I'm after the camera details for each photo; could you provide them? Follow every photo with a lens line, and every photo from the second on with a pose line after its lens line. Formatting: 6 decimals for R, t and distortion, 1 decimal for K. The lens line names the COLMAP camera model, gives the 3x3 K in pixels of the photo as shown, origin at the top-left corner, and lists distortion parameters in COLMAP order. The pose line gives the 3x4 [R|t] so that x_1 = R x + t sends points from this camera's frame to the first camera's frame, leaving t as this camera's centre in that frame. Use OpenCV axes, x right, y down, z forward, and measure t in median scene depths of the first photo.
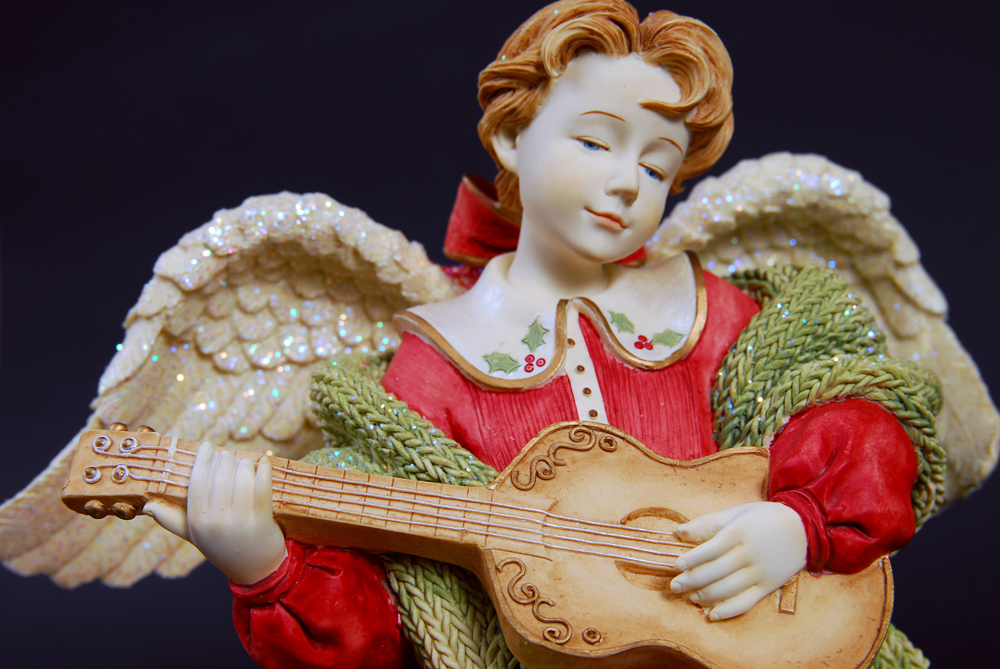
lens RADIAL K [[1705.0, 0, 495.0], [0, 1705.0, 354.3], [0, 0, 1]] dist [-0.104836, -0.318041]
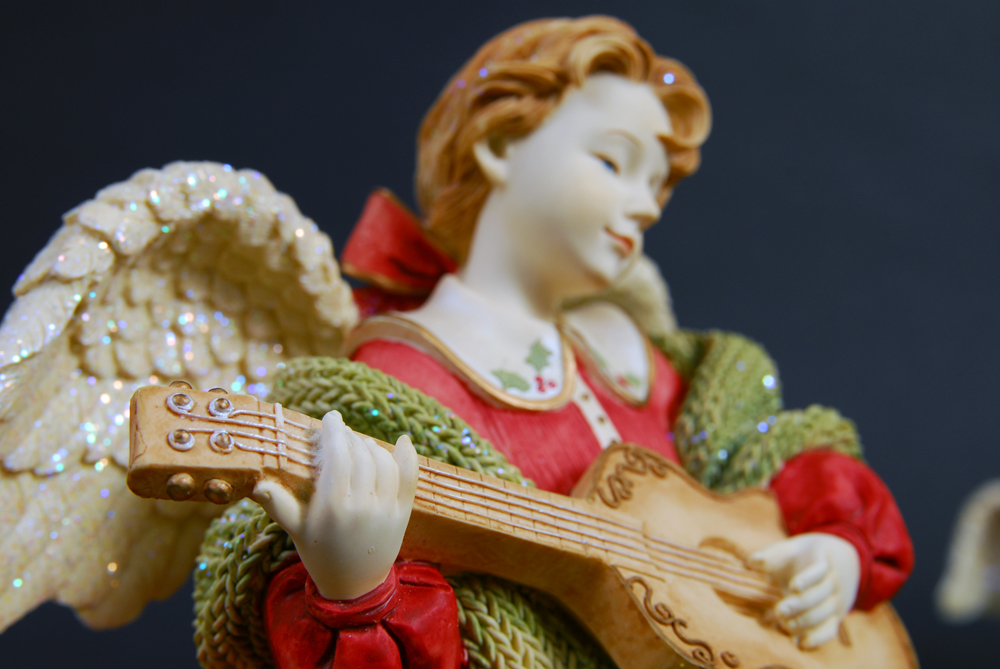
lens RADIAL K [[1641.0, 0, 498.7], [0, 1641.0, 361.8], [0, 0, 1]] dist [-0.182201, -0.037706]
pose [[0.800637, 0.132762, 0.584256, -0.512519], [-0.041516, 0.985090, -0.166953, 0.141031], [-0.597710, 0.109413, 0.794211, 0.318490]]
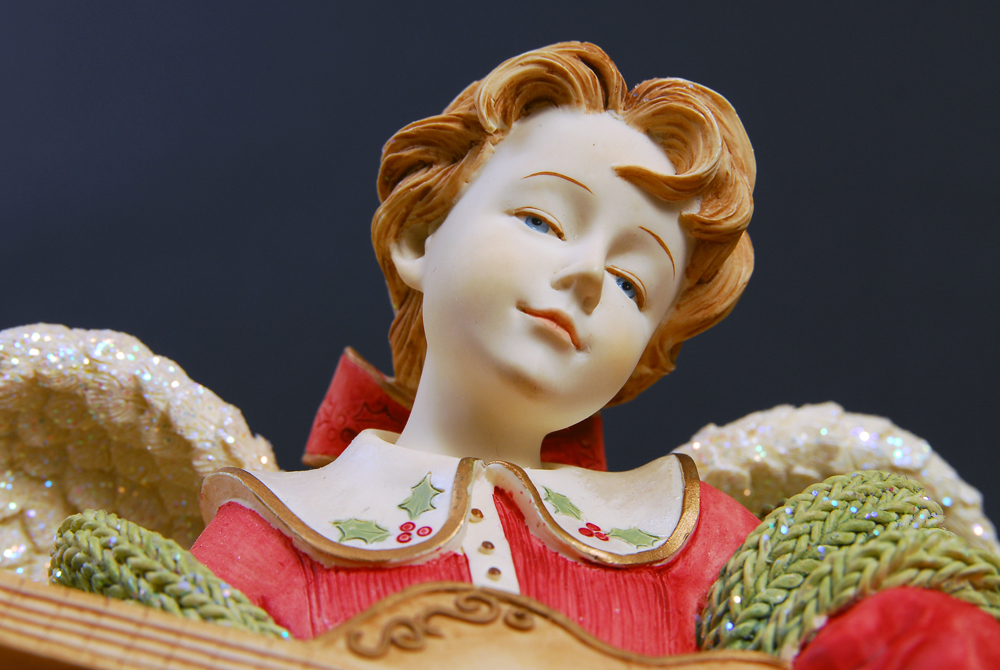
lens RADIAL K [[2088.2, 0, 500.0], [0, 2088.2, 335.0], [0, 0, 1]] dist [-0.172088, -0.239261]
pose [[0.995079, 0.098504, -0.010696, 0.055171], [-0.093096, 0.892532, -0.441270, 0.271149], [-0.033921, 0.440094, 0.897311, 0.295209]]
